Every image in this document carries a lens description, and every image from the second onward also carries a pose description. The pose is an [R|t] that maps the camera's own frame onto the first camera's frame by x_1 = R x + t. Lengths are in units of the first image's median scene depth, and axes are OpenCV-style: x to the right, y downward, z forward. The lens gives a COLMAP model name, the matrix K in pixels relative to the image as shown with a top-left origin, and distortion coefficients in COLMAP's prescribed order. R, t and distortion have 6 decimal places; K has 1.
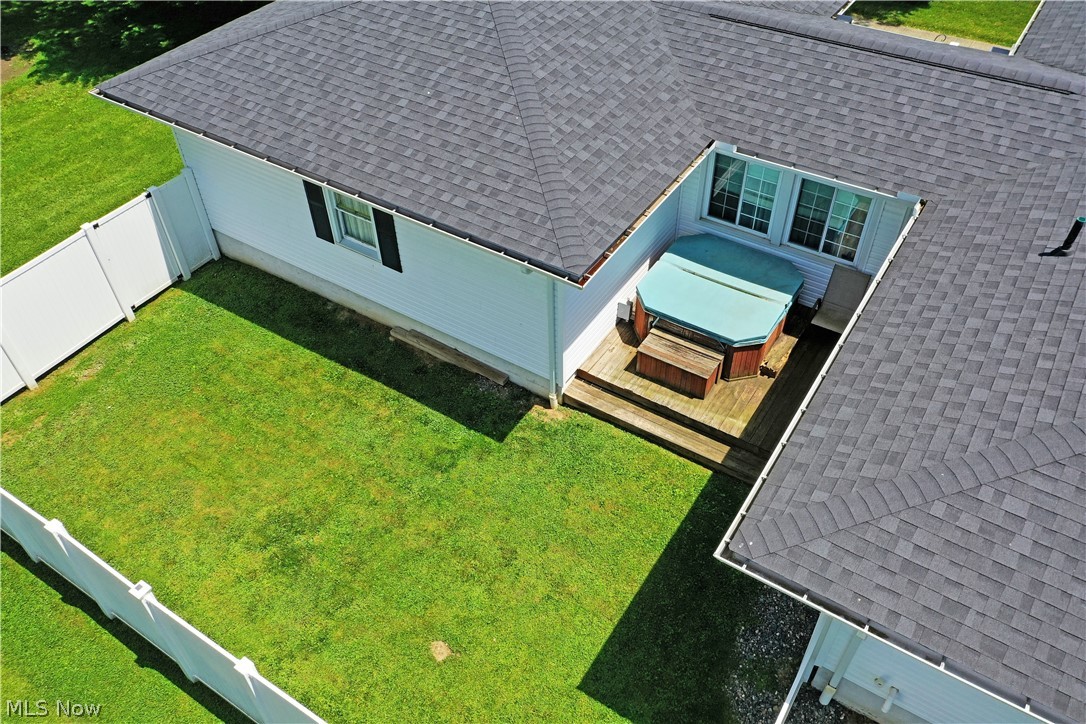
lens RADIAL K [[857.3, 0, 539.3], [0, 857.3, 362.0], [0, 0, 1]] dist [0.011027, 0.005684]
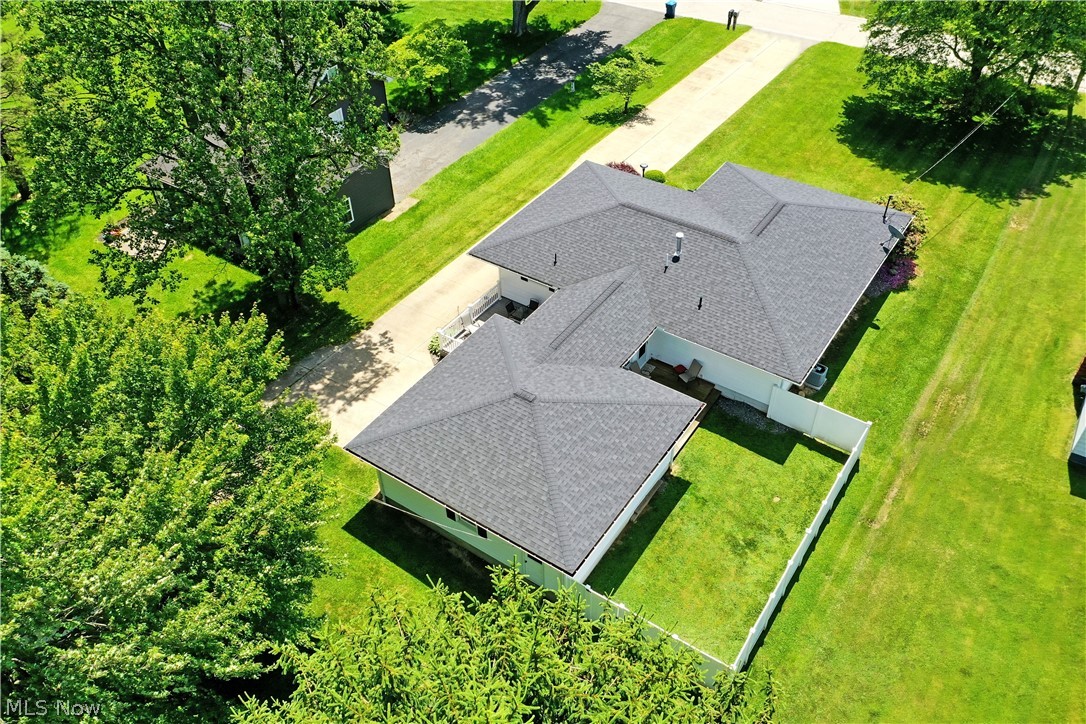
lens RADIAL K [[857.3, 0, 539.3], [0, 857.3, 362.0], [0, 0, 1]] dist [0.011027, 0.005684]
pose [[0.028541, -0.652506, 0.757246, -1.810663], [0.712650, 0.544499, 0.442325, -1.609890], [-0.700939, 0.527027, 0.480549, -0.142690]]
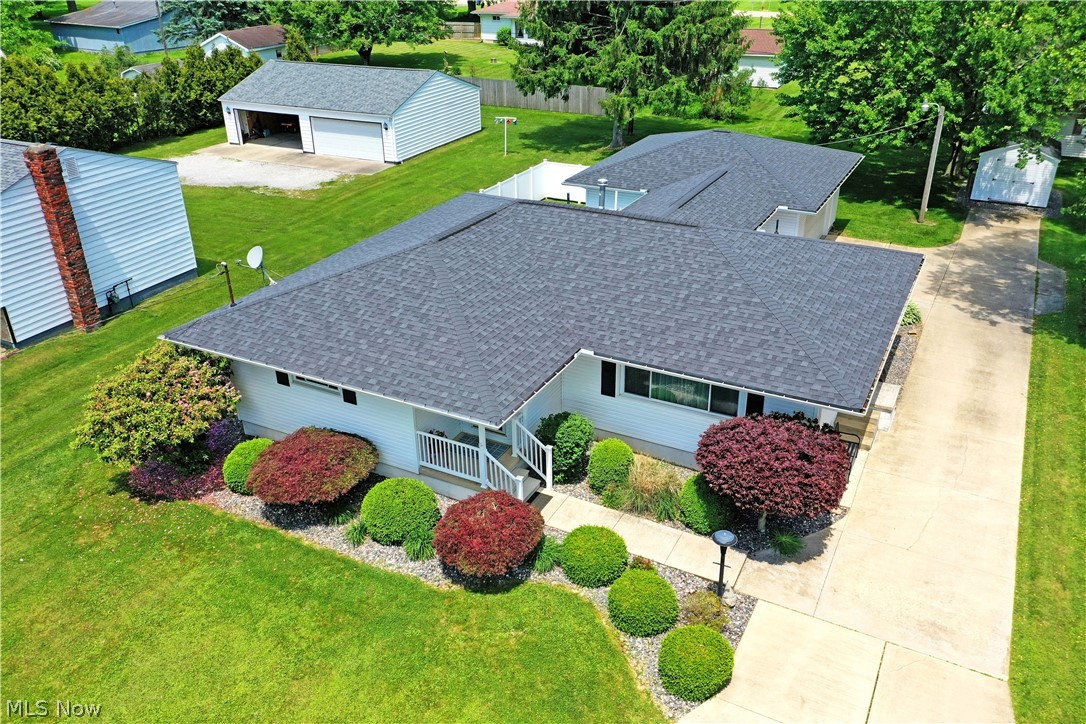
lens RADIAL K [[857.3, 0, 539.3], [0, 857.3, 362.0], [0, 0, 1]] dist [0.011027, 0.005684]
pose [[0.083100, 0.463433, -0.882227, 2.649412], [-0.685333, 0.669282, 0.287020, -0.418108], [0.723473, 0.580768, 0.373223, 0.074697]]
